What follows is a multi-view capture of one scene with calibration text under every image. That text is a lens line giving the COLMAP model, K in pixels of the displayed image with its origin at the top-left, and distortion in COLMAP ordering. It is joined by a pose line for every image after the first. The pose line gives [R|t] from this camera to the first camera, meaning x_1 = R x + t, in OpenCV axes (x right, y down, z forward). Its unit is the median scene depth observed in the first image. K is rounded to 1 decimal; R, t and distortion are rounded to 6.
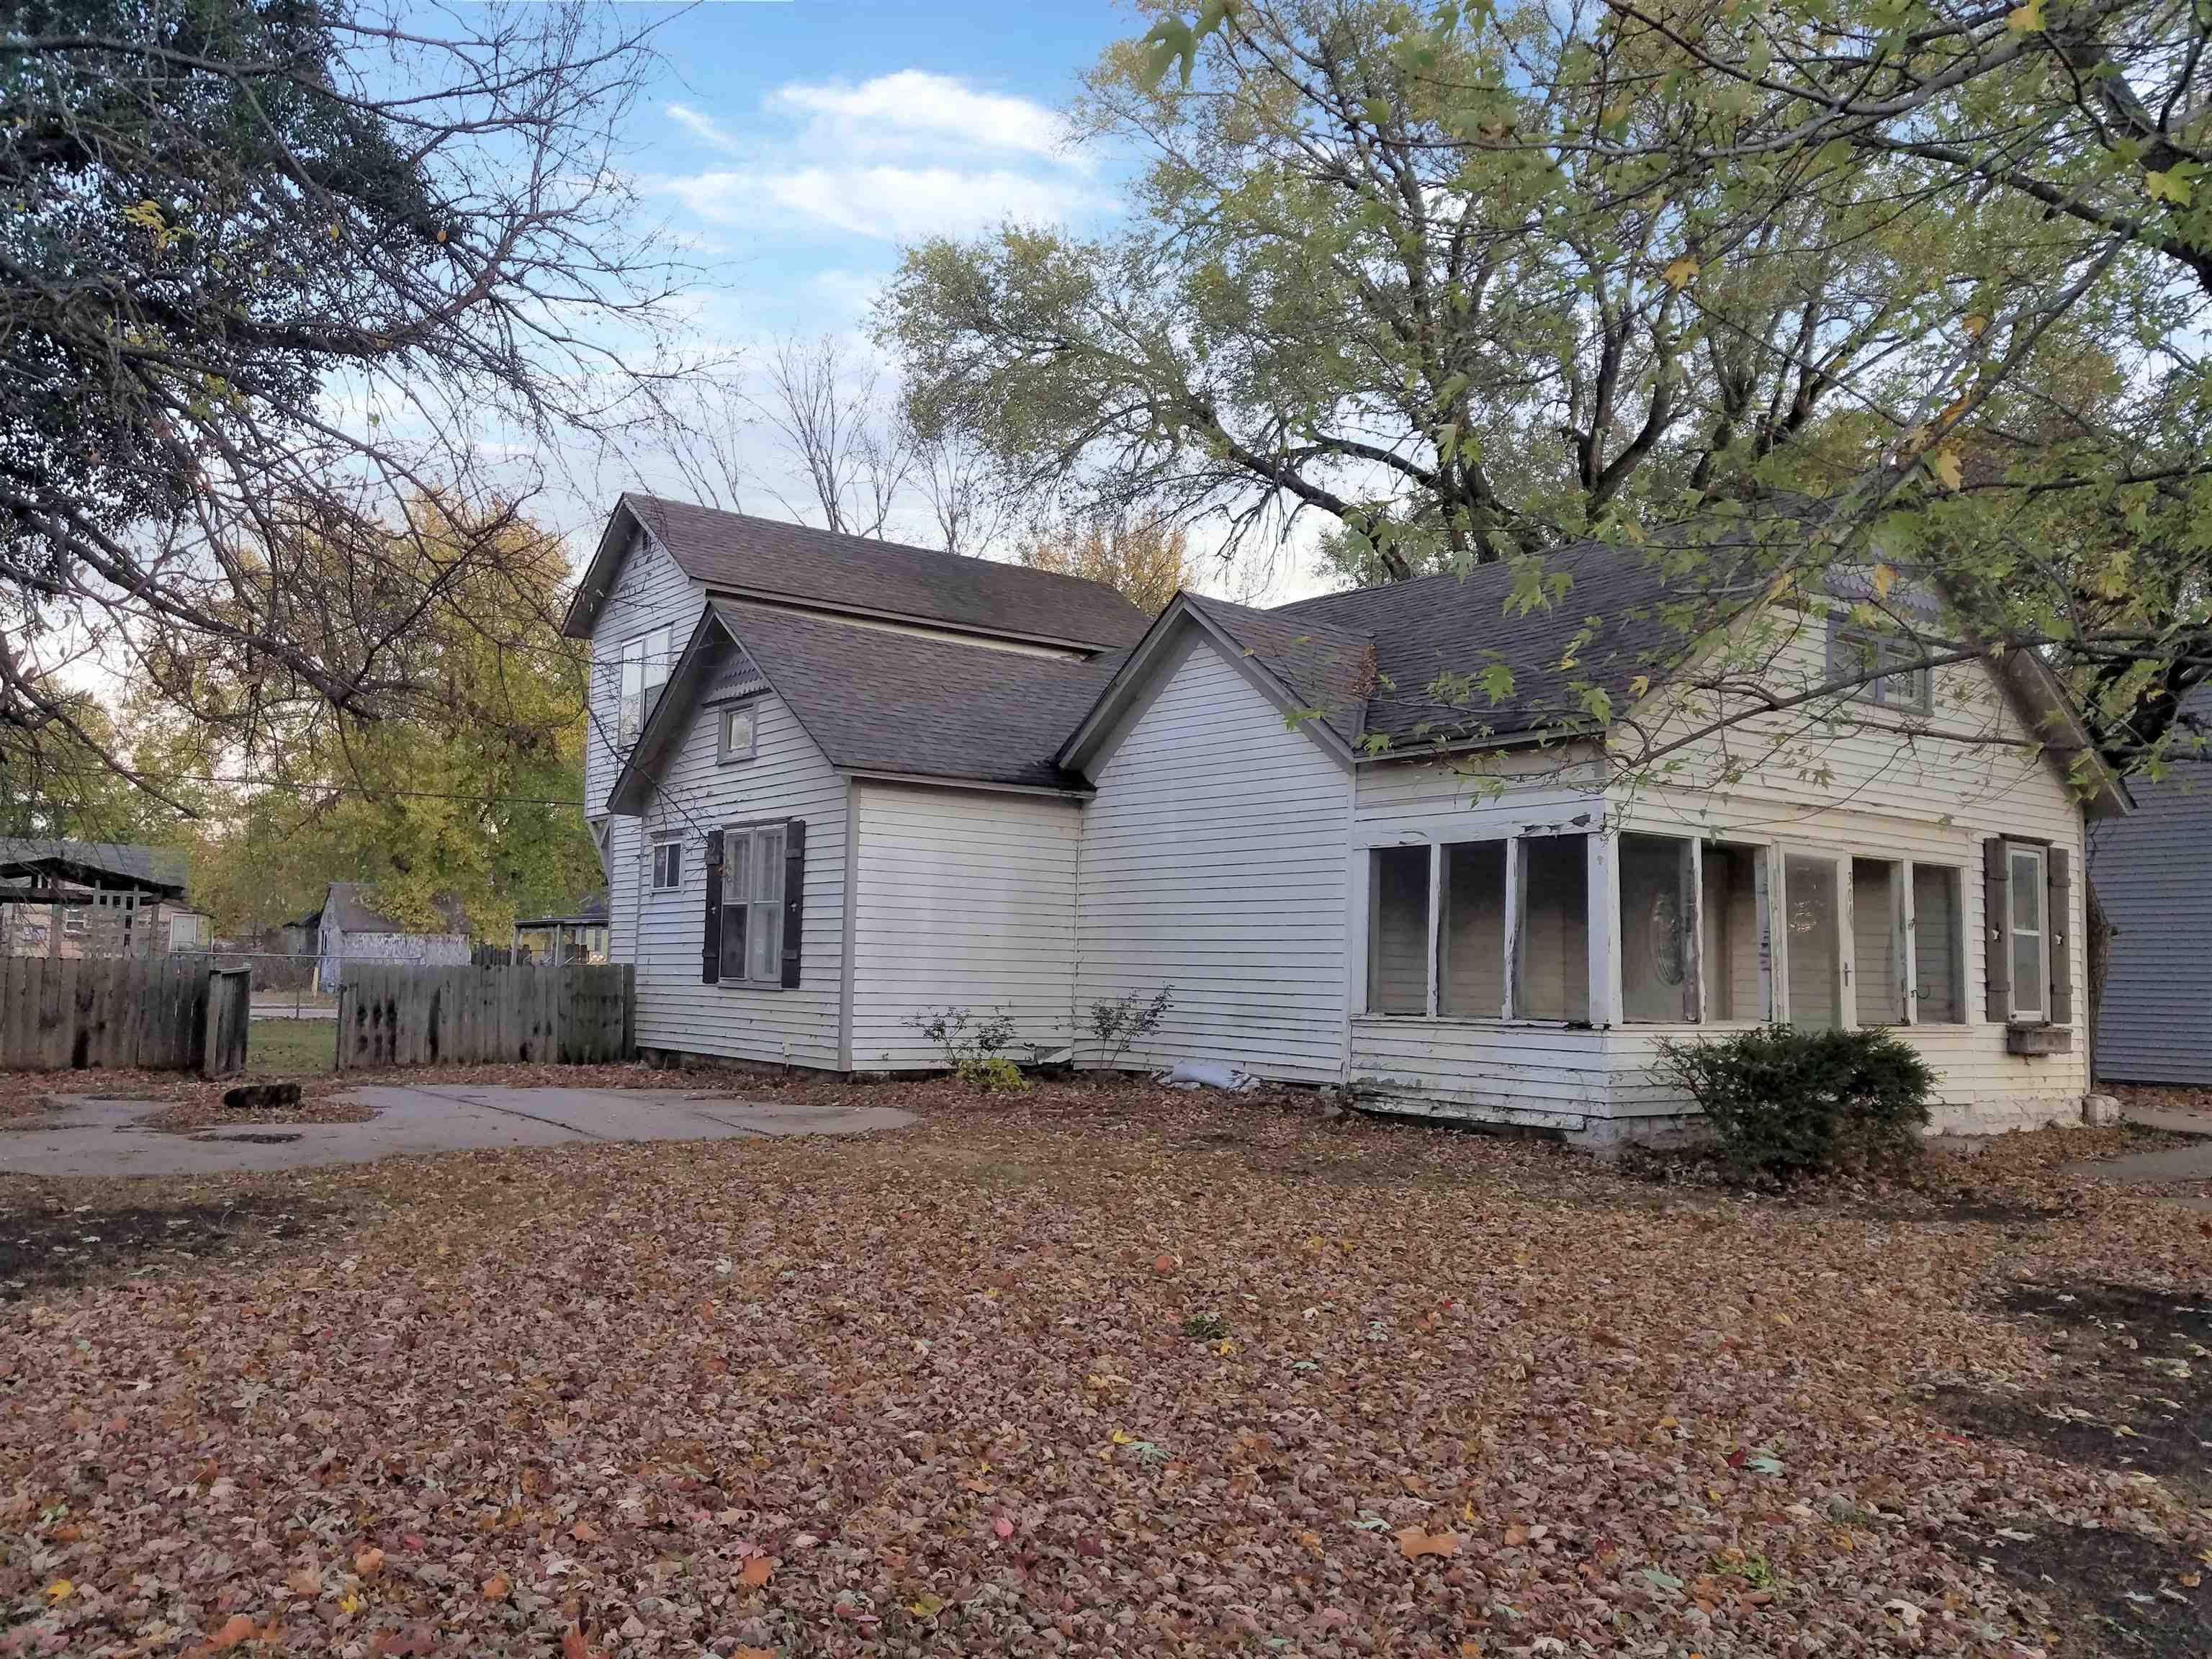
lens RADIAL K [[1733.4, 0, 1088.5], [0, 1733.4, 852.1], [0, 0, 1]] dist [0.098566, -0.155022]
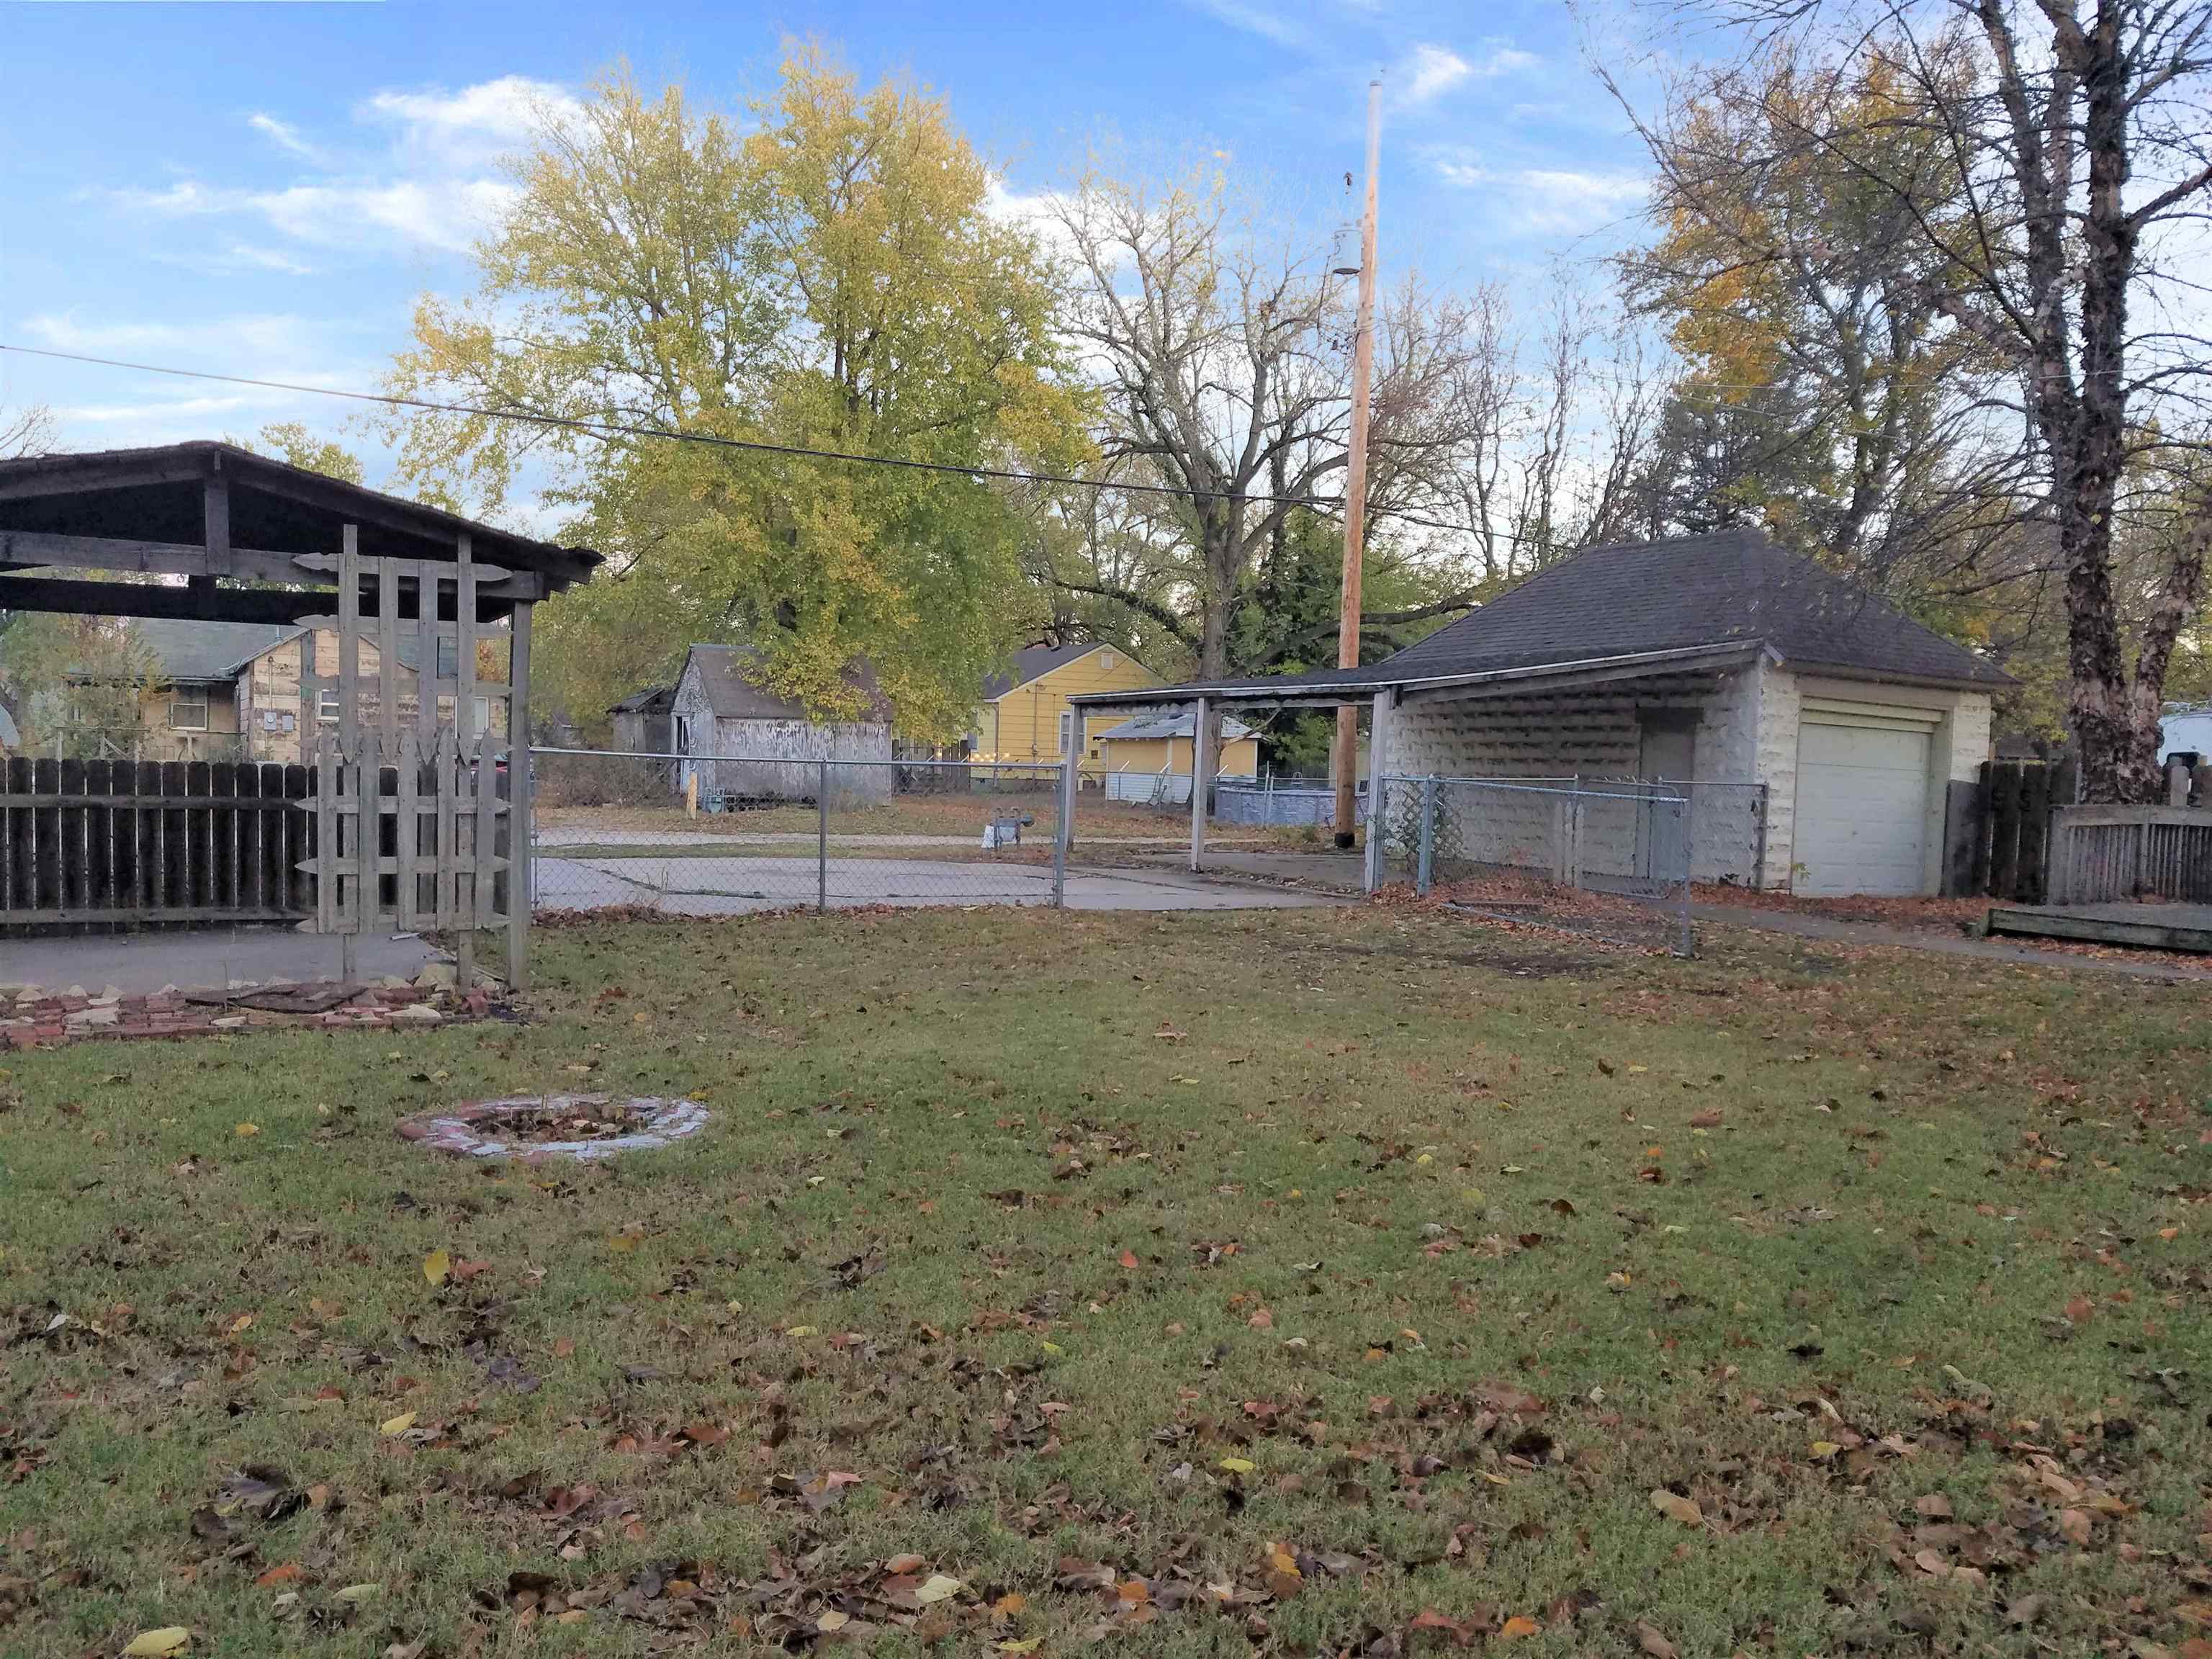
lens RADIAL K [[1733.4, 0, 1088.5], [0, 1733.4, 852.1], [0, 0, 1]] dist [0.098566, -0.155022]
pose [[0.992645, 0.007569, -0.120828, -0.207752], [0.006616, 0.993162, 0.116560, 0.020256], [0.120884, -0.116502, 0.985806, 0.369699]]
